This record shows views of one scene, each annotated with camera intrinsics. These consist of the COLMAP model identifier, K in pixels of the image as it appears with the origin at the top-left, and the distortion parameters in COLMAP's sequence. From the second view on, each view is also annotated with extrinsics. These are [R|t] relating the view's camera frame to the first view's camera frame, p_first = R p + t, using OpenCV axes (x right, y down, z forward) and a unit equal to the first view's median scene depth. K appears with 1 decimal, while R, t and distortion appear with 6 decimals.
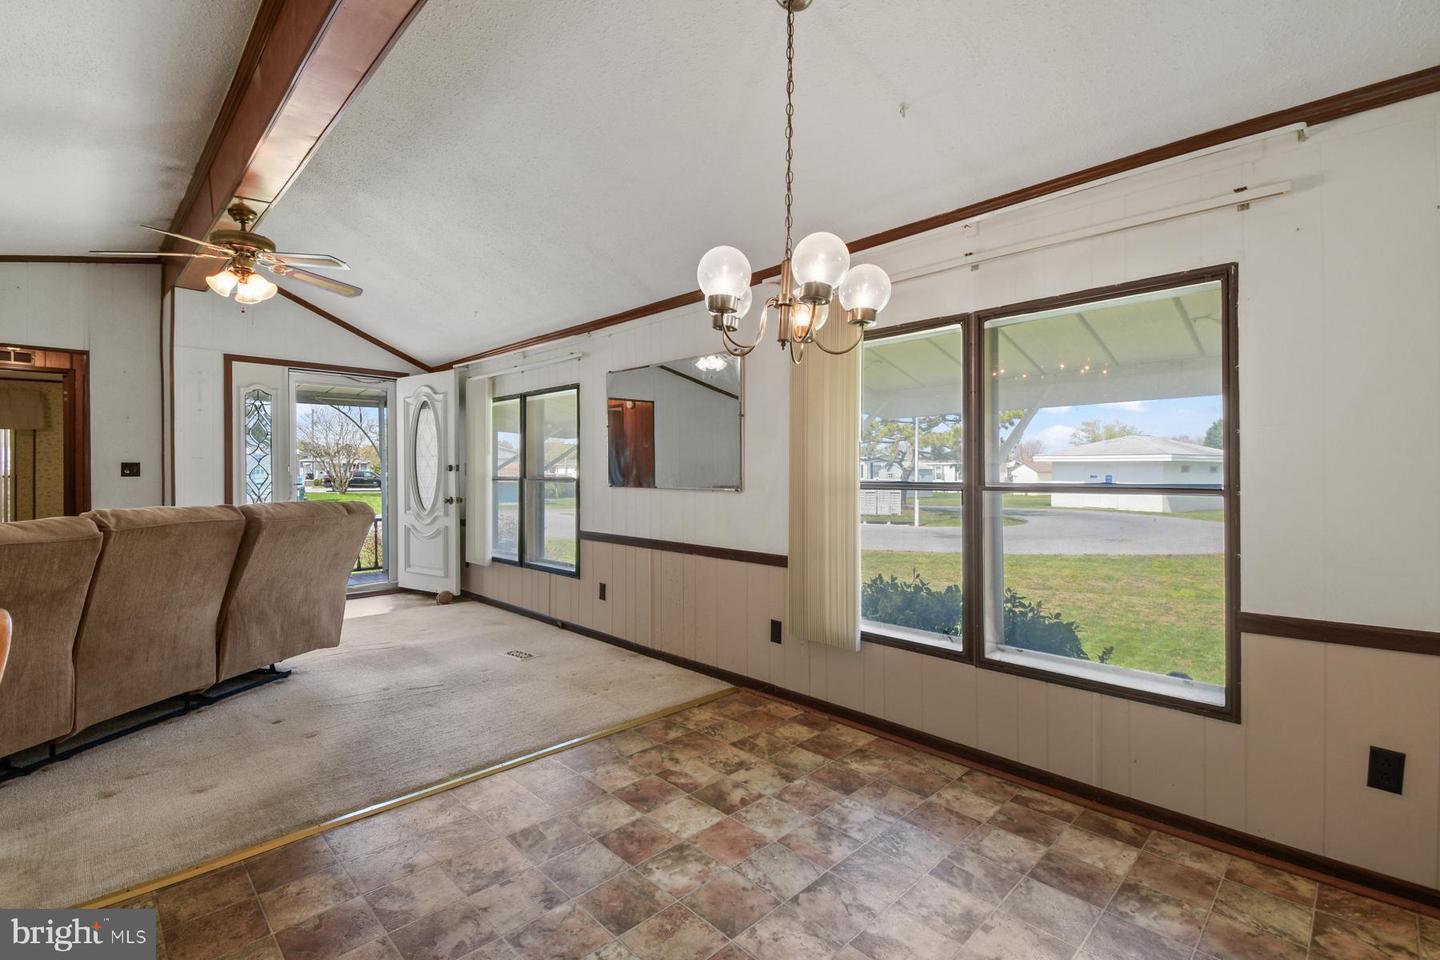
lens RADIAL K [[637.9, 0, 702.4], [0, 637.9, 477.1], [0, 0, 1]] dist [0.035571, -0.021507]
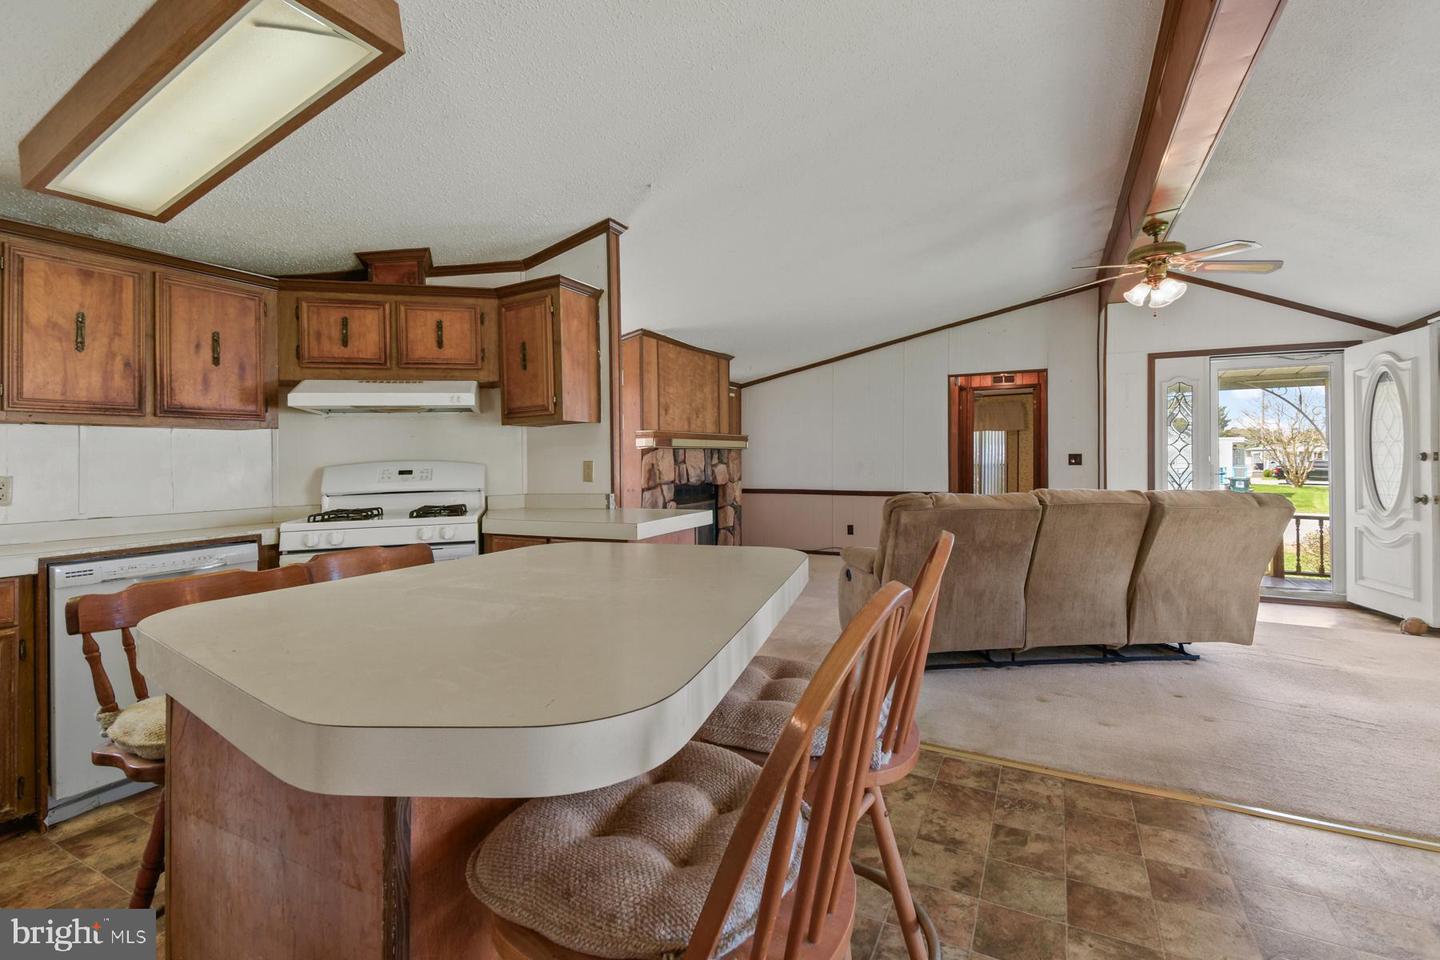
lens RADIAL K [[637.9, 0, 729.9], [0, 637.9, 455.4], [0, 0, 1]] dist [0.035571, -0.021507]
pose [[0.330657, -0.006718, -0.943727, 0.119264], [-0.010657, 0.999884, -0.010852, 0.002847], [0.943691, 0.013645, 0.330547, -0.059114]]
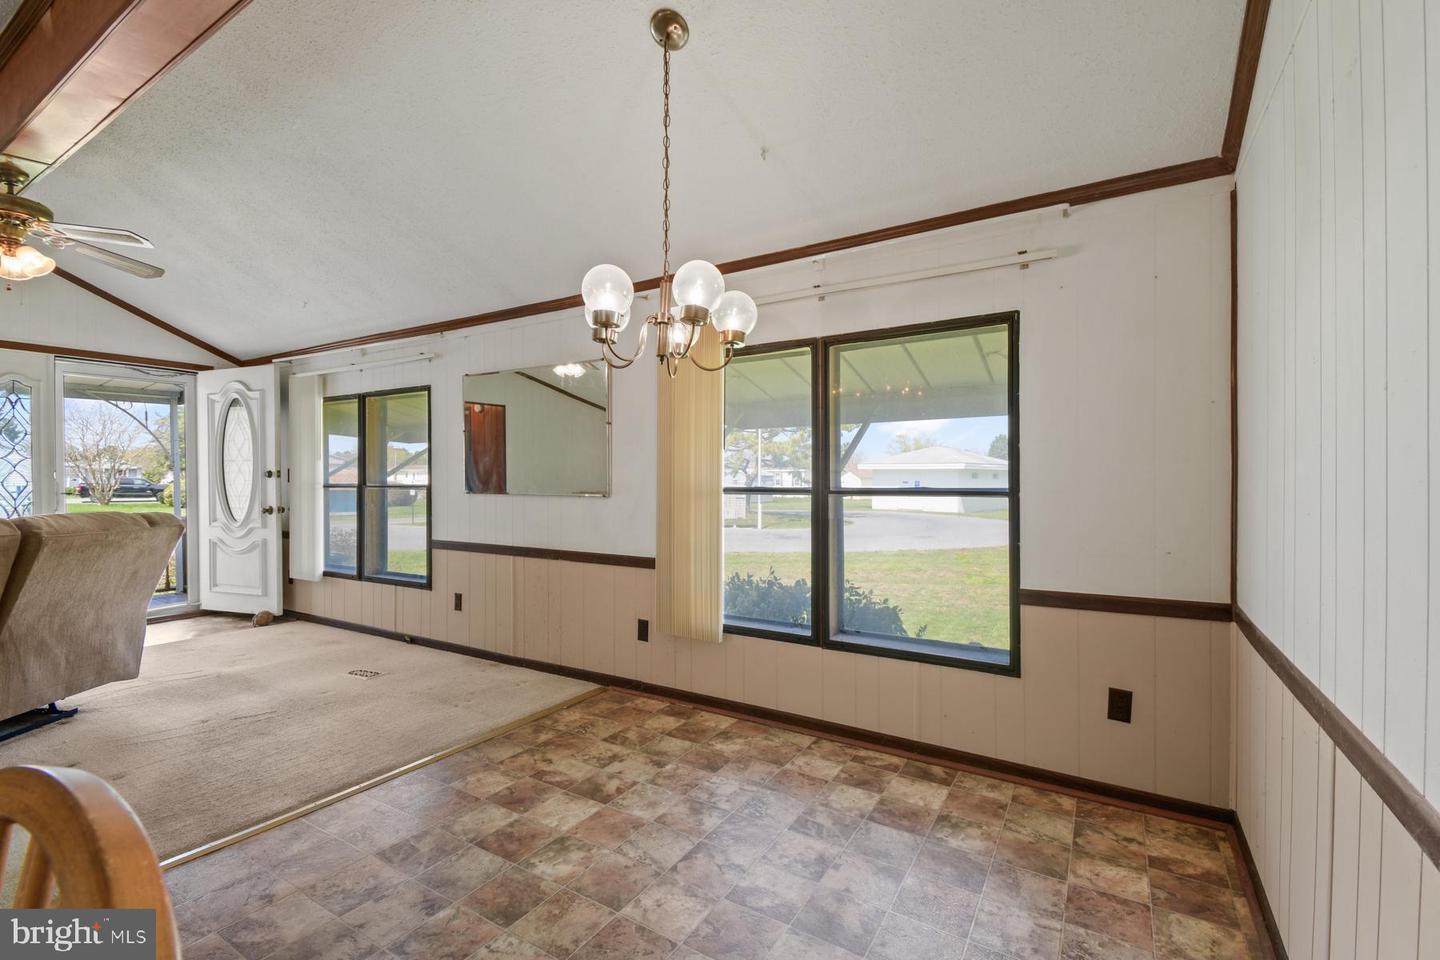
lens RADIAL K [[637.9, 0, 698.2], [0, 637.9, 488.7], [0, 0, 1]] dist [0.035571, -0.021507]
pose [[0.971933, -0.004211, 0.235220, -0.046461], [0.002443, 0.999967, 0.007806, 0.001475], [-0.235245, -0.007013, 0.971911, -0.043819]]
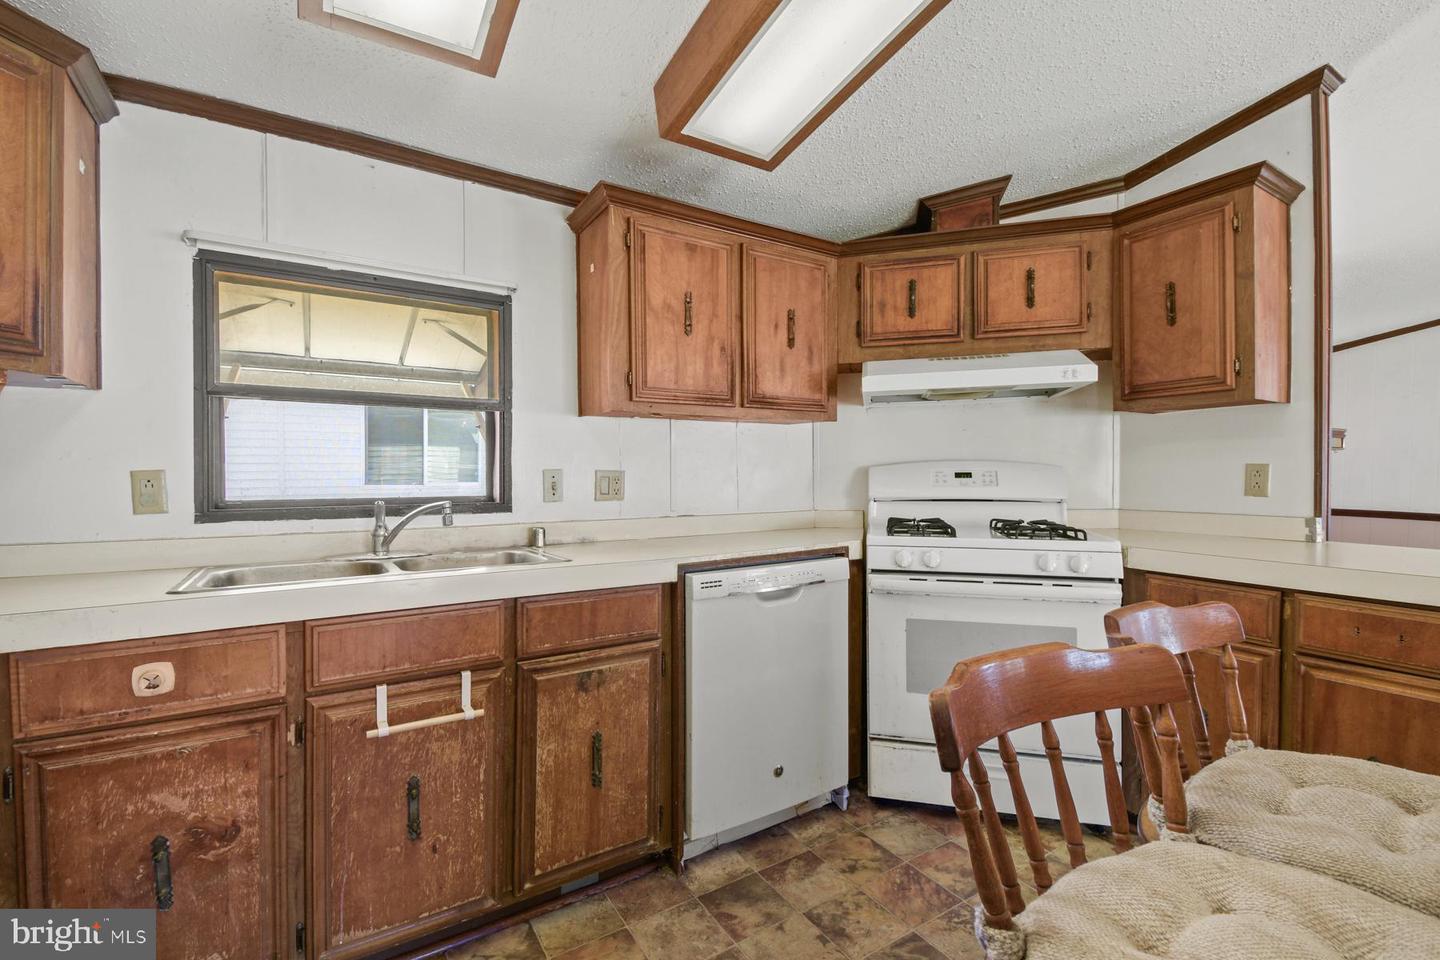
lens RADIAL K [[637.9, 0, 727.6], [0, 637.9, 485.6], [0, 0, 1]] dist [0.035571, -0.021507]
pose [[-0.190840, 0.032874, -0.981071, -0.241948], [-0.024623, 0.998964, 0.038263, 0.016233], [0.981312, 0.031459, -0.189832, -0.413931]]
